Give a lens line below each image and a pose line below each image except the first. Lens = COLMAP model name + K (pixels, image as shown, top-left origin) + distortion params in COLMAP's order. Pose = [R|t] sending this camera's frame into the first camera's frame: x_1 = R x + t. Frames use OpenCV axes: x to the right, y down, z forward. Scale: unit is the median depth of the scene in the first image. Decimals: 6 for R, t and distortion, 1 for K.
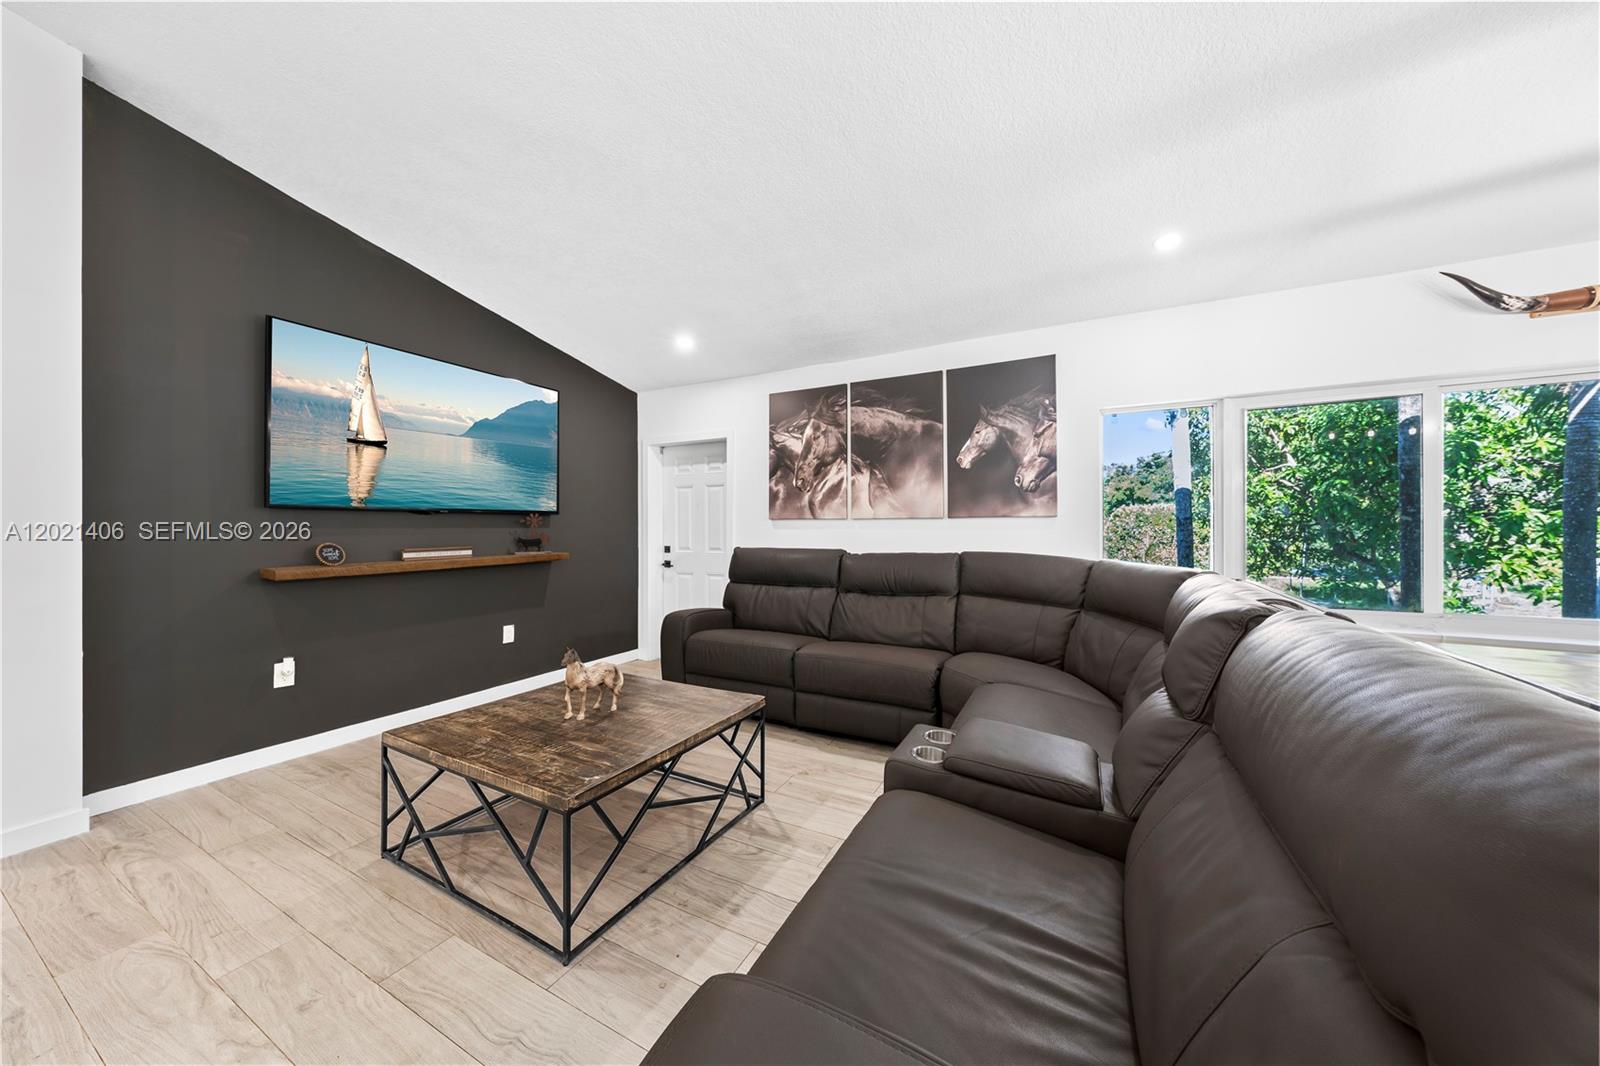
lens RADIAL K [[537.1, 0, 798.1], [0, 537.1, 525.4], [0, 0, 1]] dist [-0.000862, 0.000204]
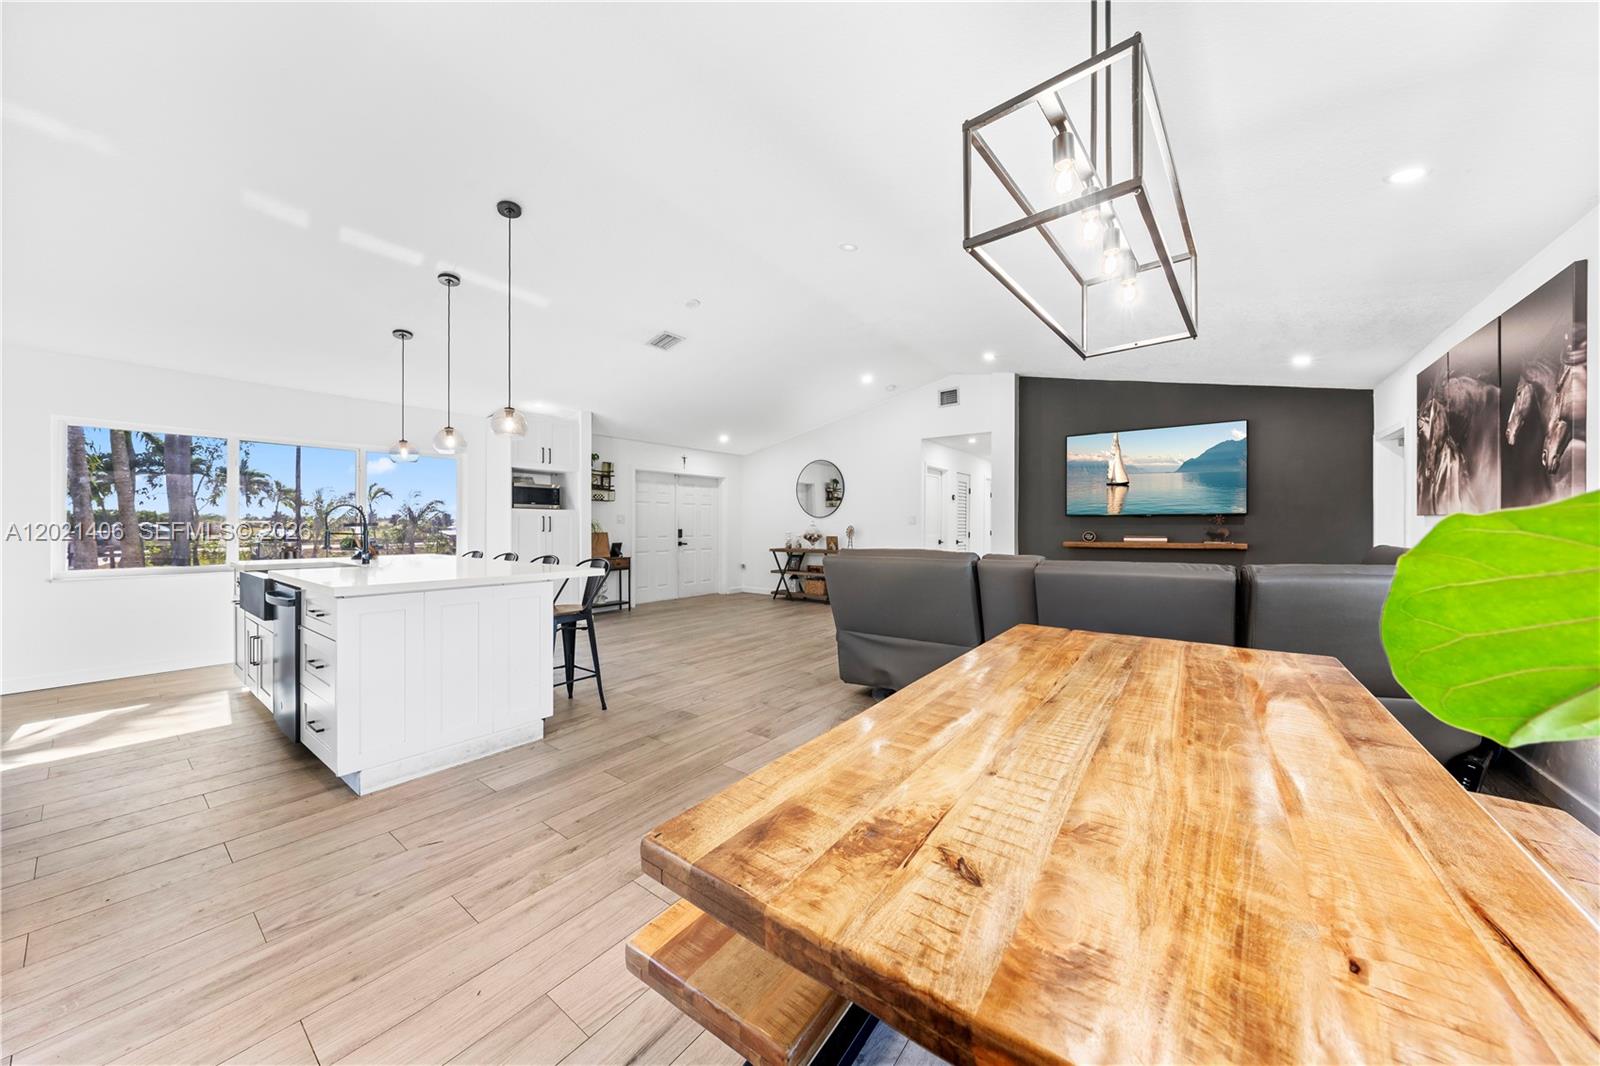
lens RADIAL K [[539.3, 0, 799.1], [0, 539.3, 530.8], [0, 0, 1]] dist [-0.000857, 0.000029]
pose [[-0.158224, 0.011741, -0.987333, 1.083997], [0.002087, 0.999931, 0.011556, 0.000956], [0.987401, -0.000232, -0.158238, 0.140109]]
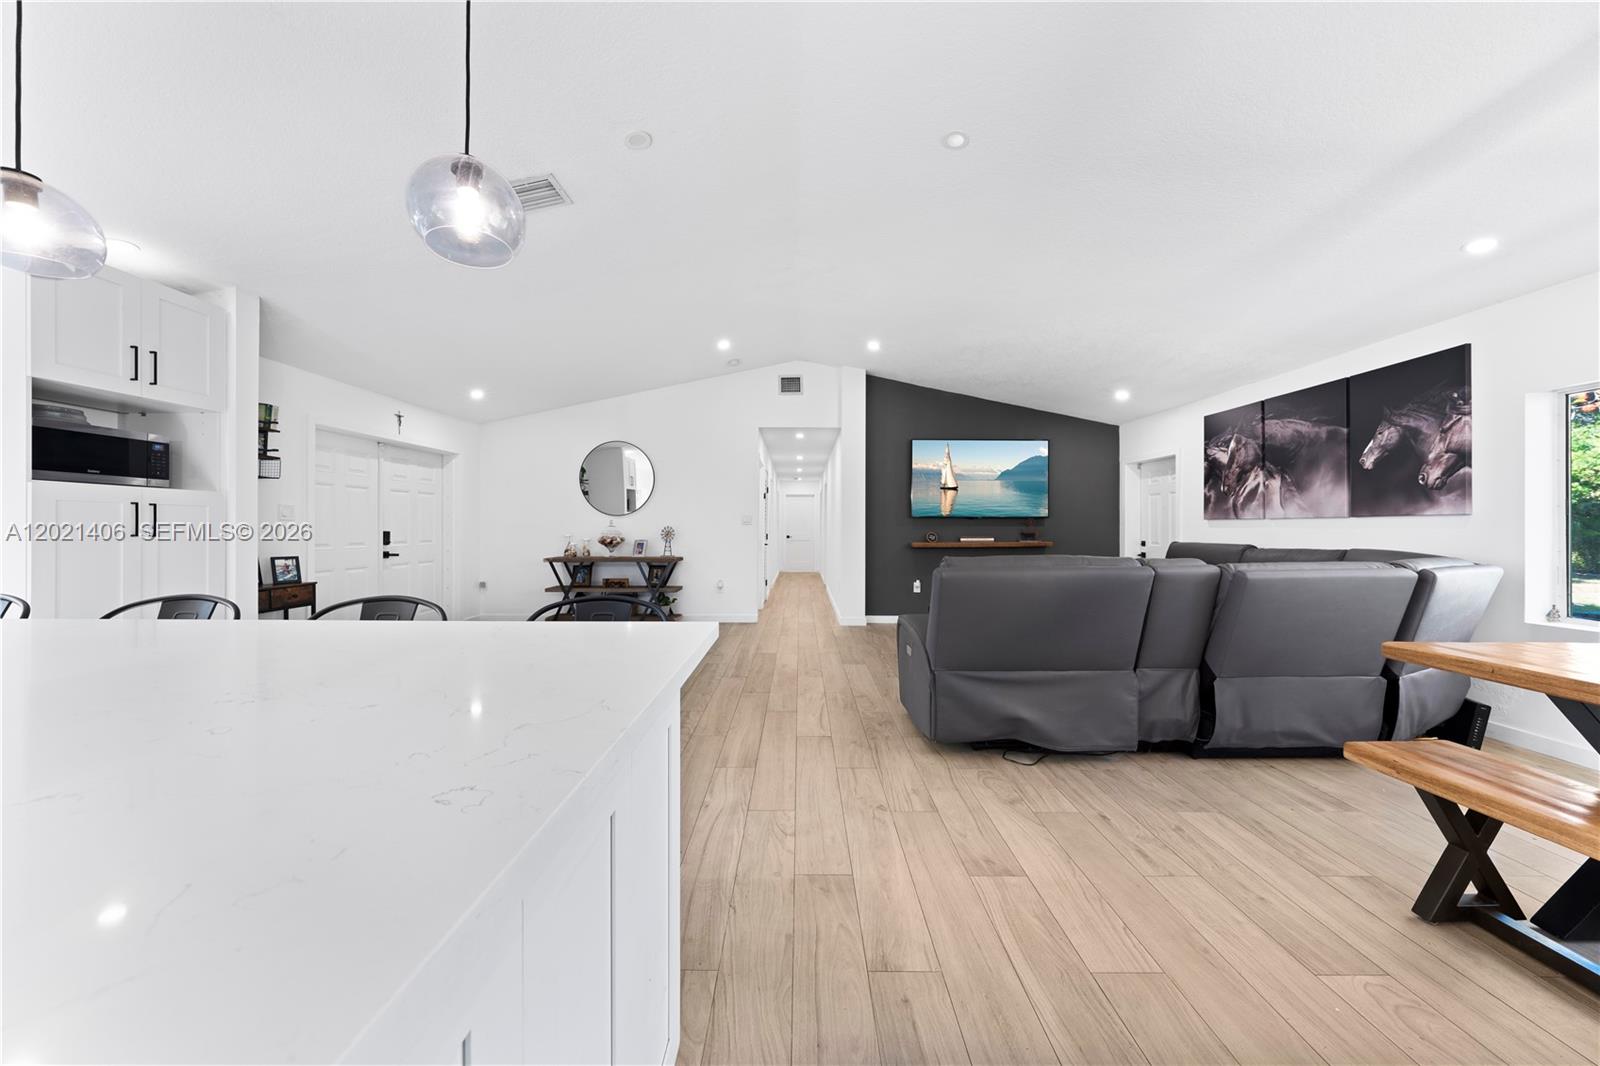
lens RADIAL K [[537.1, 0, 798.1], [0, 537.1, 525.4], [0, 0, 1]] dist [-0.000862, 0.000204]
pose [[0.464640, 0.000133, -0.885500, 0.651363], [-0.001132, 0.999999, -0.000444, 0.003912], [0.885499, 0.001208, 0.464640, -0.412567]]
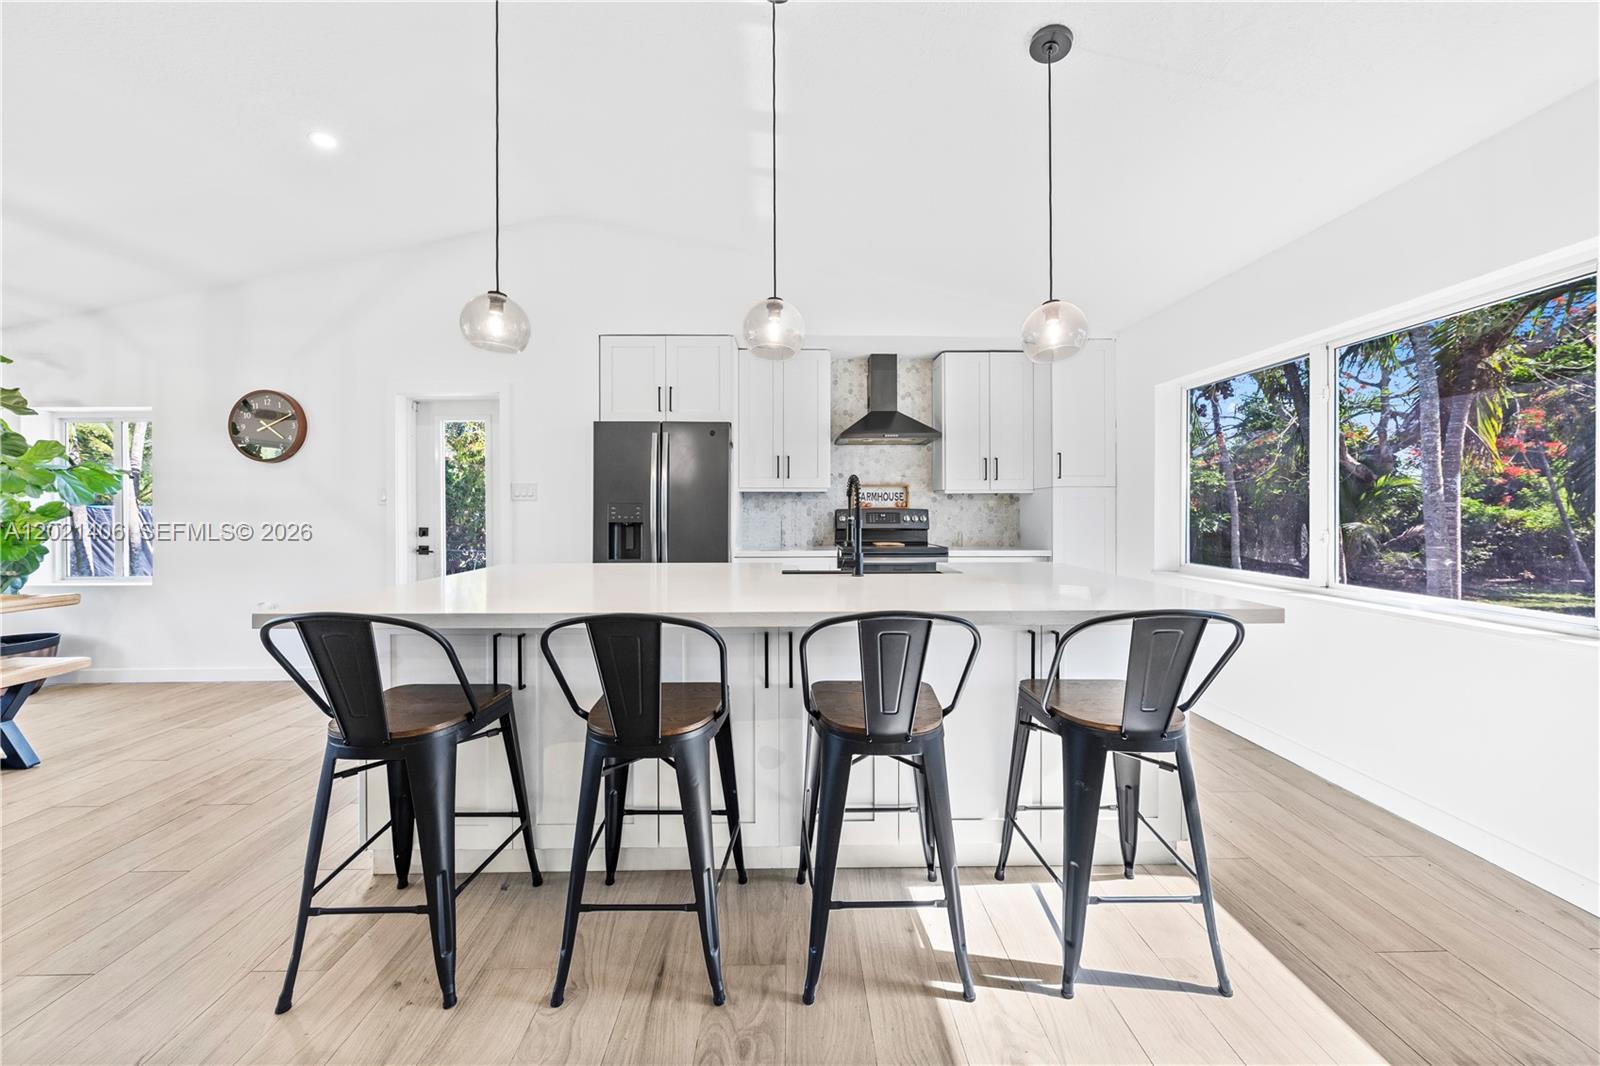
lens RADIAL K [[549.2, 0, 797.3], [0, 549.2, 511.1], [0, 0, 1]] dist [-0.000665, 0.000013]
pose [[-0.482706, 0.003570, 0.875775, -0.194020], [0.001210, 0.999993, -0.003410, 0.005160], [-0.875781, -0.000586, -0.482708, -0.431139]]
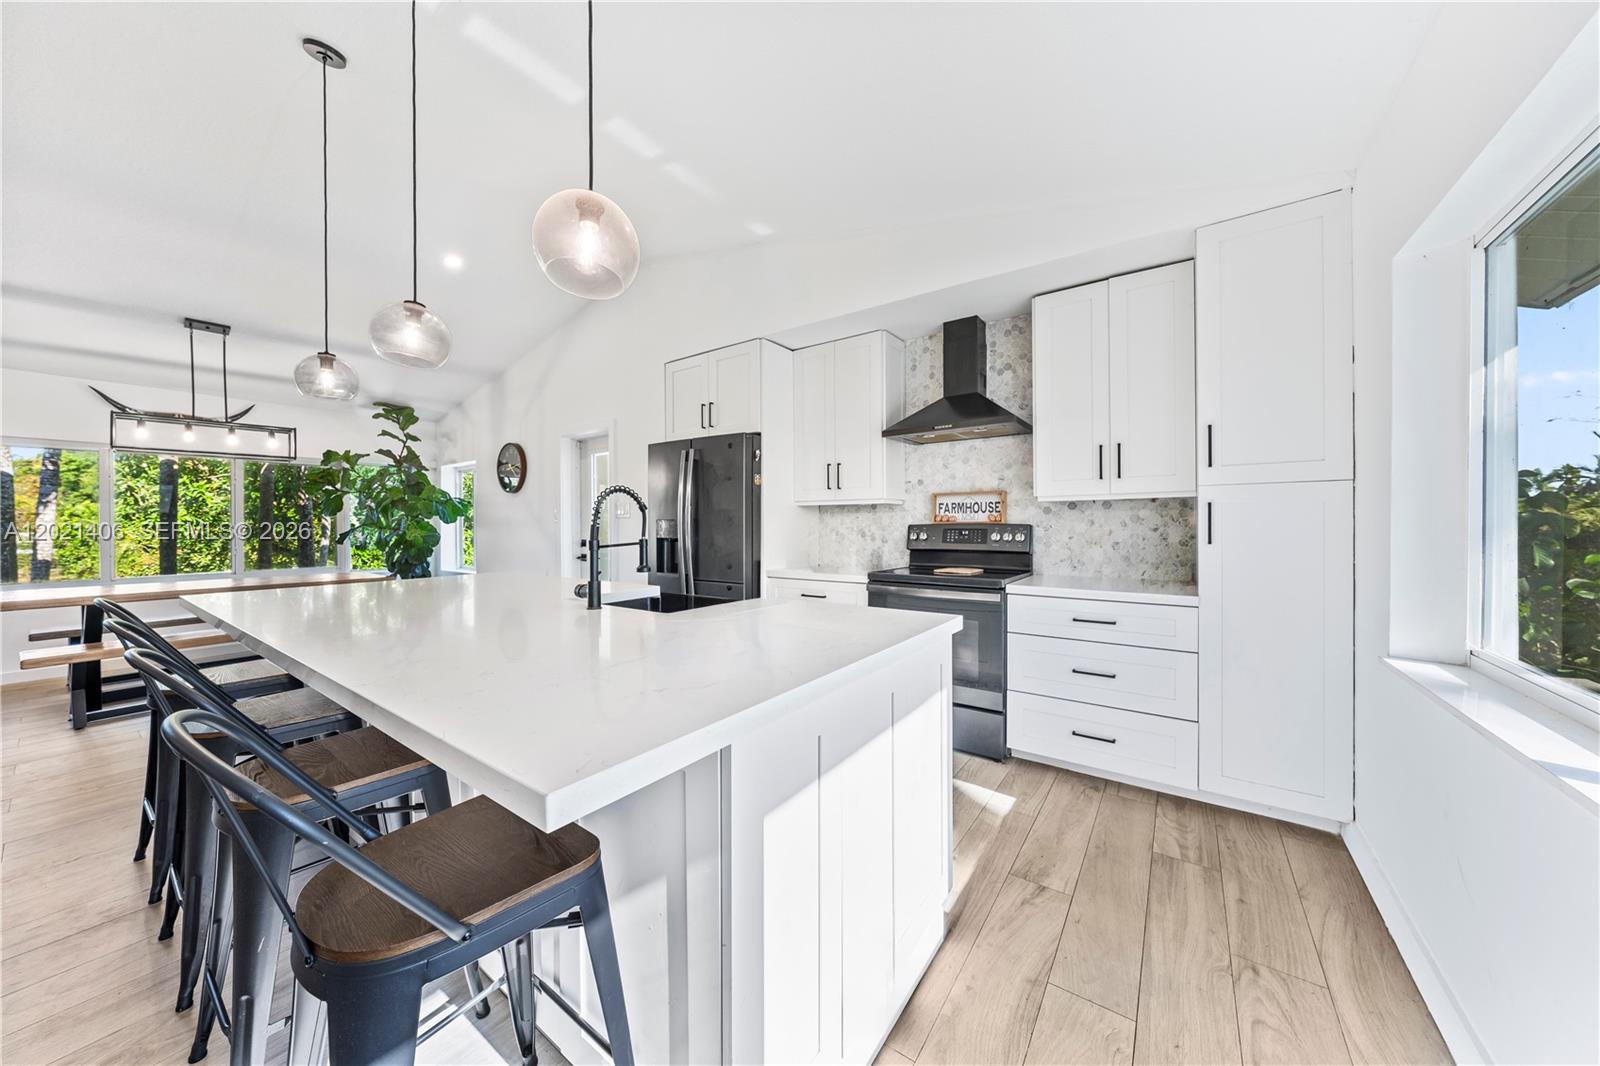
lens RADIAL K [[537.1, 0, 798.1], [0, 537.1, 525.4], [0, 0, 1]] dist [-0.000862, 0.000204]
pose [[0.132676, -0.000960, 0.991159, -0.153467], [0.002888, 0.999996, 0.000582, -0.002234], [-0.991155, 0.002785, 0.132678, -0.988002]]
